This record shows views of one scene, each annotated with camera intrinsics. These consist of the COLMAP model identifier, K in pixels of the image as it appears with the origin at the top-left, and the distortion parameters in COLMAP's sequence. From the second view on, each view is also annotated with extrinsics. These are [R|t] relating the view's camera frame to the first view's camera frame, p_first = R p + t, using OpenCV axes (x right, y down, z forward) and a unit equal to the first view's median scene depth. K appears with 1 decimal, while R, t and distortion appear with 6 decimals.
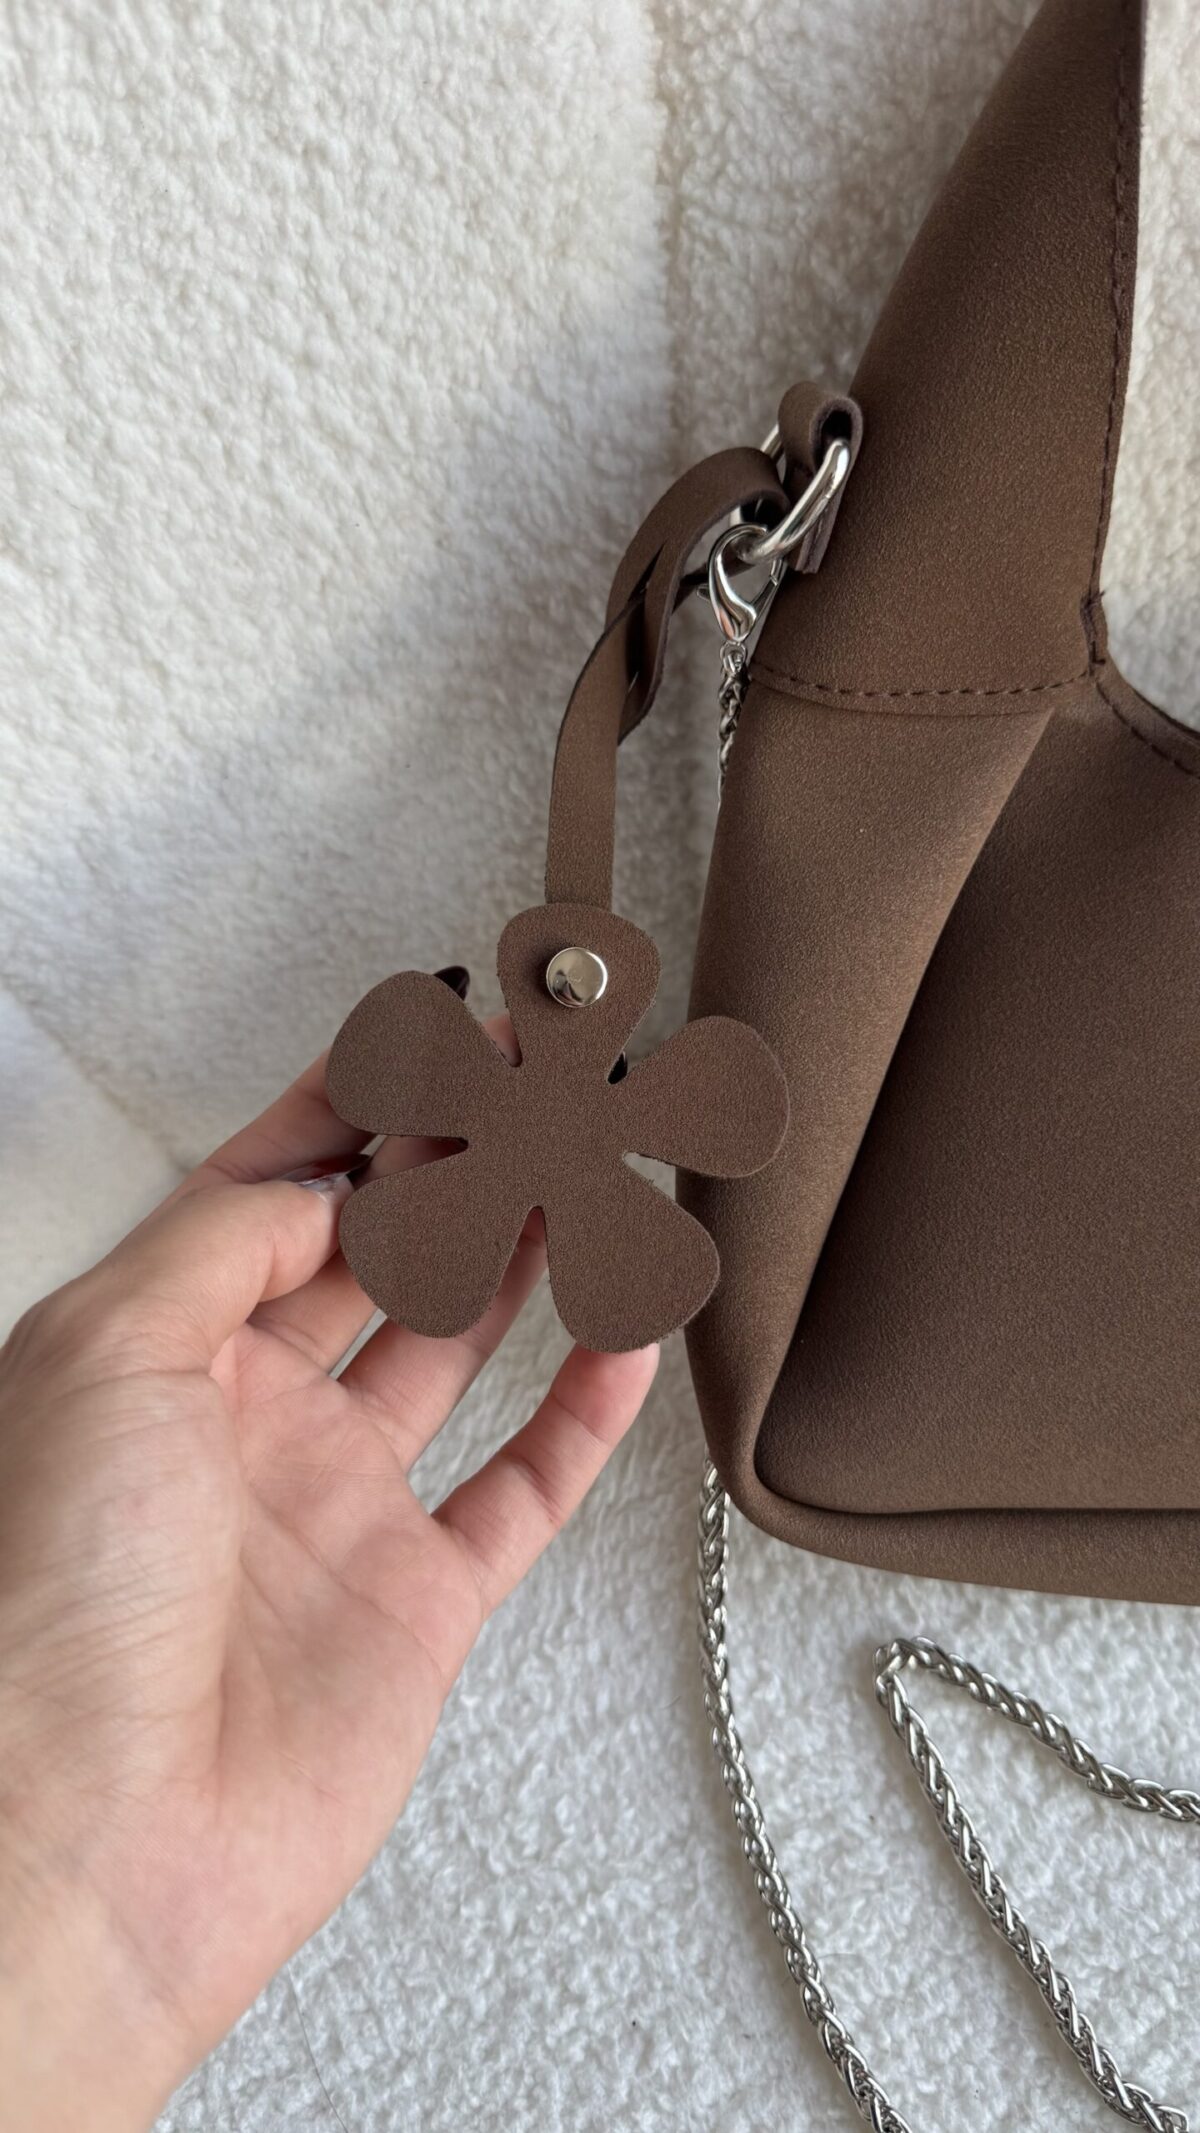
lens RADIAL K [[1438.5, 0, 547.4], [0, 1438.5, 1054.9], [0, 0, 1]] dist [-0.024647, -0.000897]
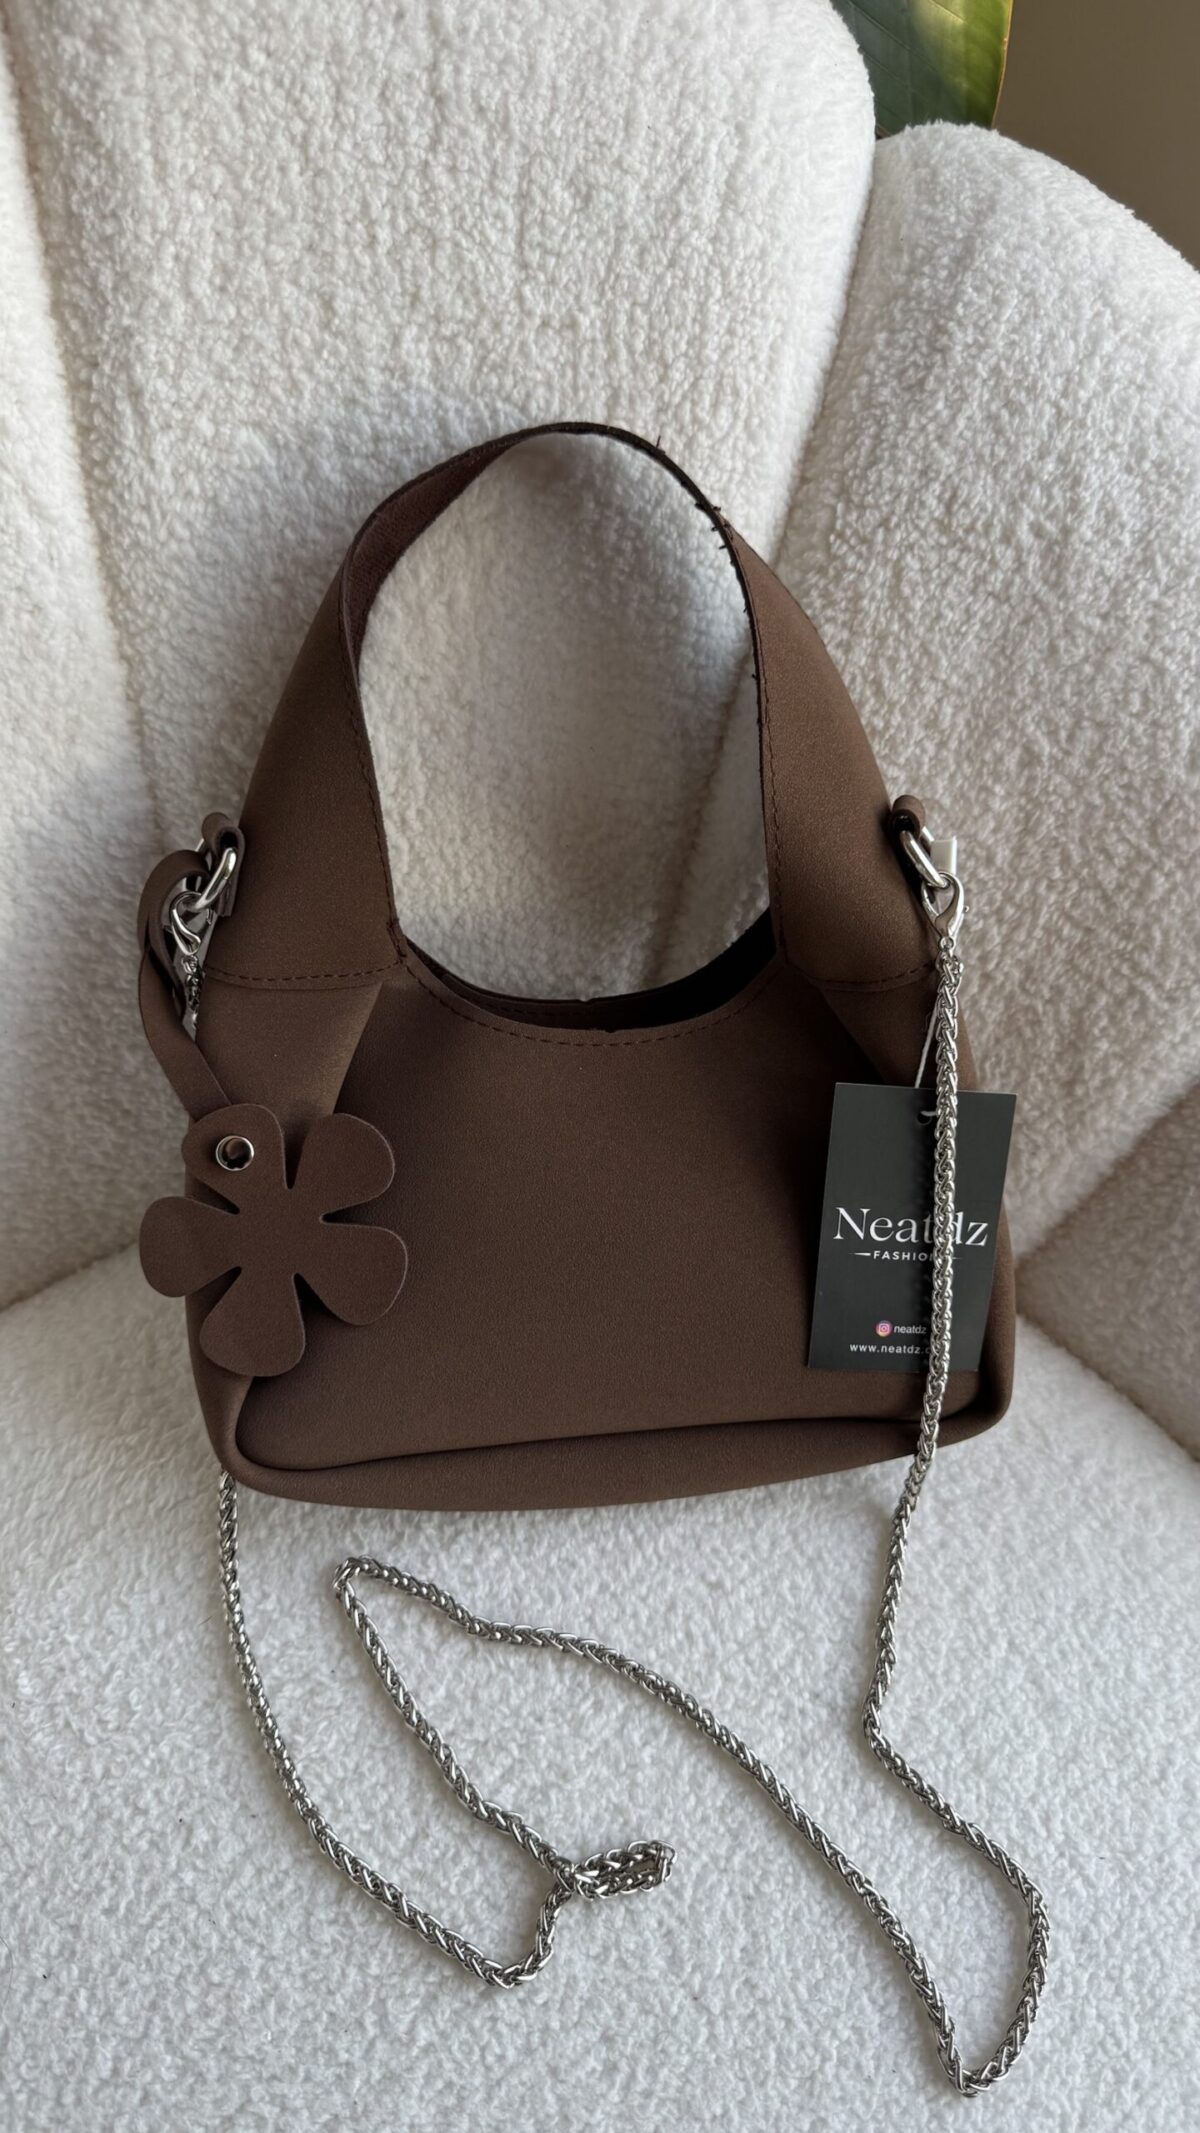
lens RADIAL K [[1438.5, 0, 577.9], [0, 1438.5, 1055.4], [0, 0, 1]] dist [-0.024647, -0.000897]
pose [[0.980312, -0.065980, 0.186107, 0.246777], [0.090030, 0.988204, -0.123884, 0.080201], [-0.175738, 0.138200, 0.974688, -0.703729]]
